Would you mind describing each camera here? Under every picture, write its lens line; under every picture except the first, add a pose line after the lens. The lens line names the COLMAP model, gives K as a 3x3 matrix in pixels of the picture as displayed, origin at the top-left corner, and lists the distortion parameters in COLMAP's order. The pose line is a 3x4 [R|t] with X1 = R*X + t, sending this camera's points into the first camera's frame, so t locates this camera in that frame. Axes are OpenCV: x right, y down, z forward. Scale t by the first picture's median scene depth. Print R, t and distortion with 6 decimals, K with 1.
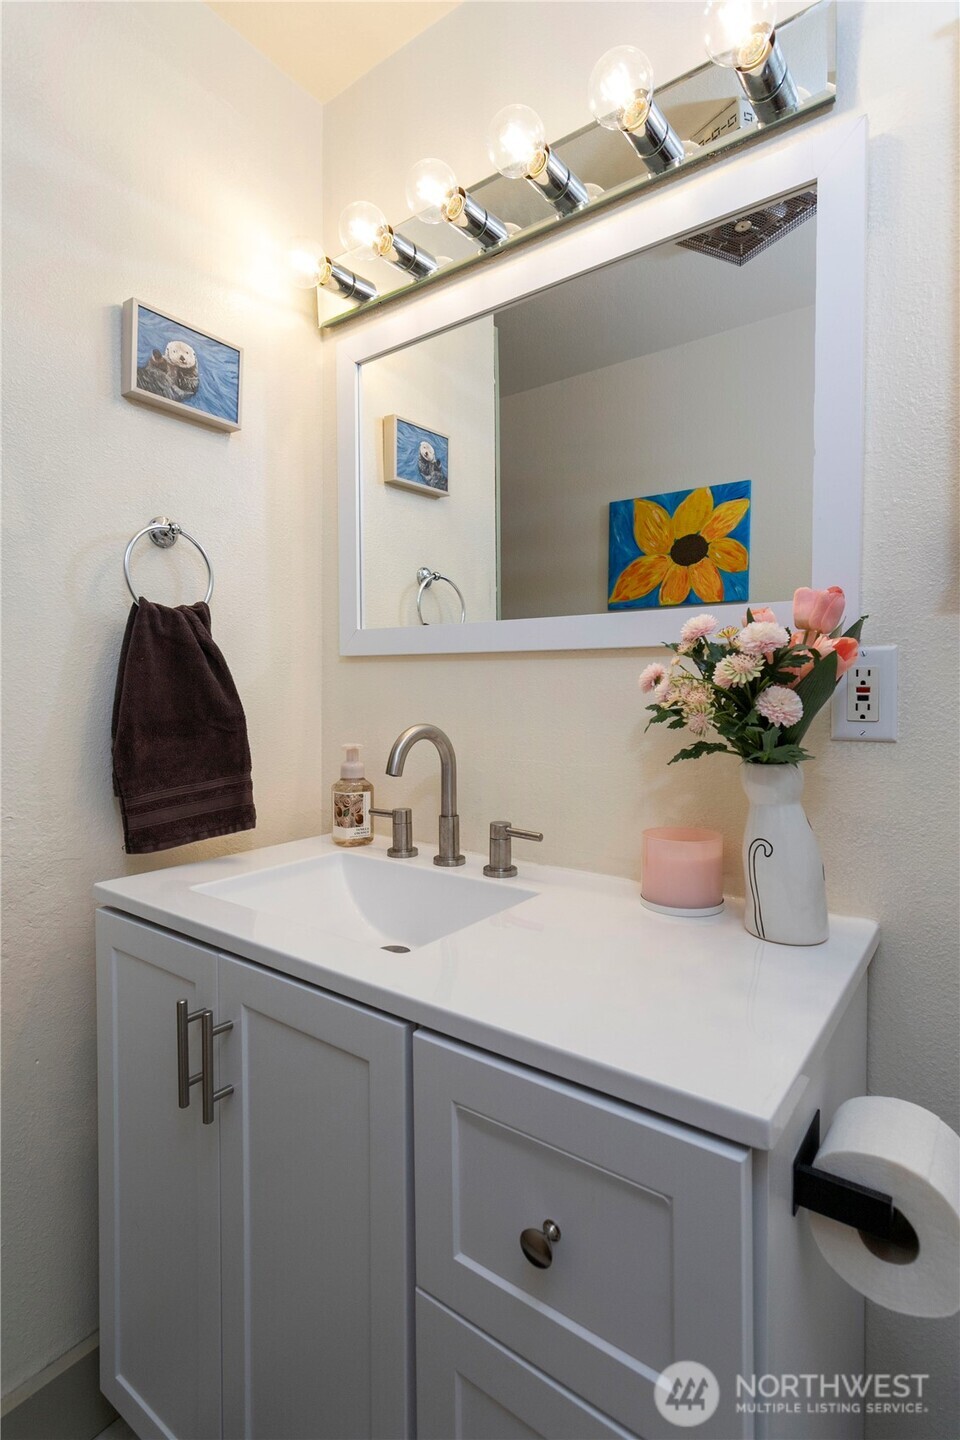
lens RADIAL K [[686.6, 0, 481.0], [0, 686.6, 721.6], [0, 0, 1]] dist [0.001510, 0.001176]
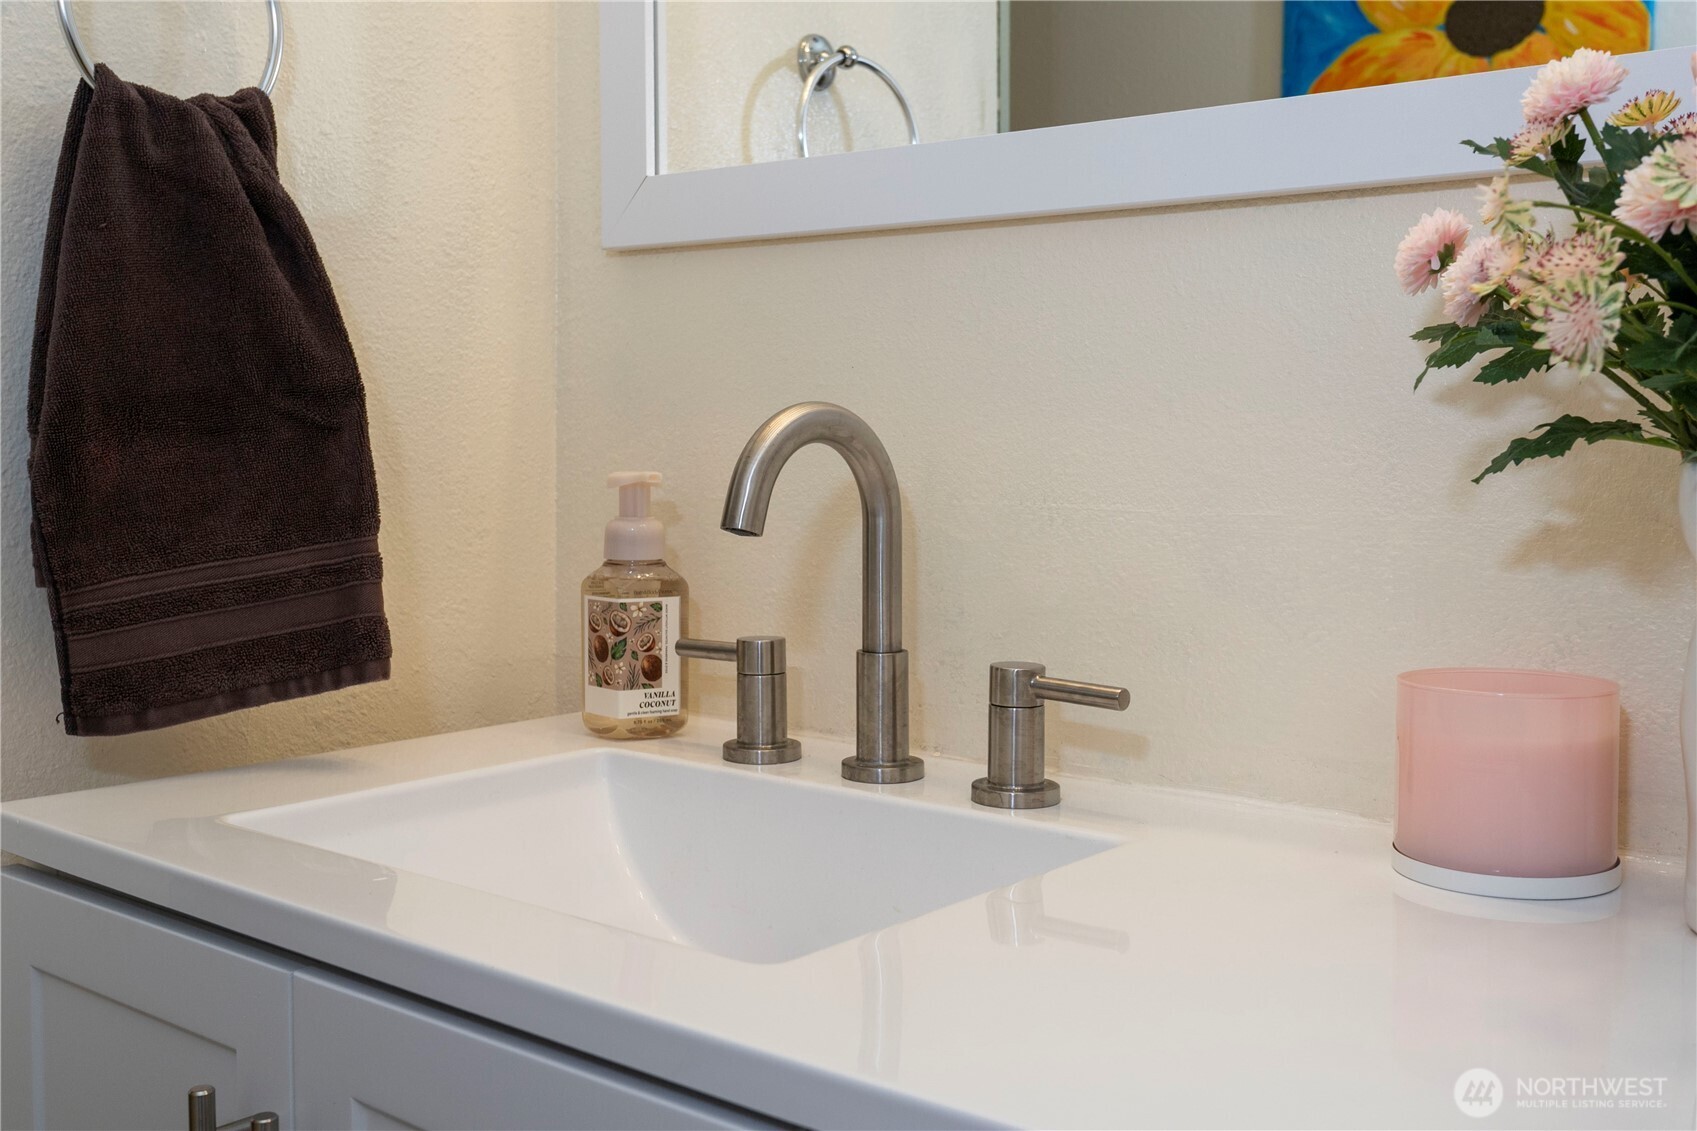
lens RADIAL K [[1659.8, 0, 850.0], [0, 1659.8, 555.9], [0, 0, 1]] dist [0.008682, 0.000000]
pose [[0.998606, 0.001267, -0.052762, -0.016110], [-0.001077, 0.999993, 0.003641, 0.084906], [0.052767, -0.003579, 0.998600, 0.068313]]
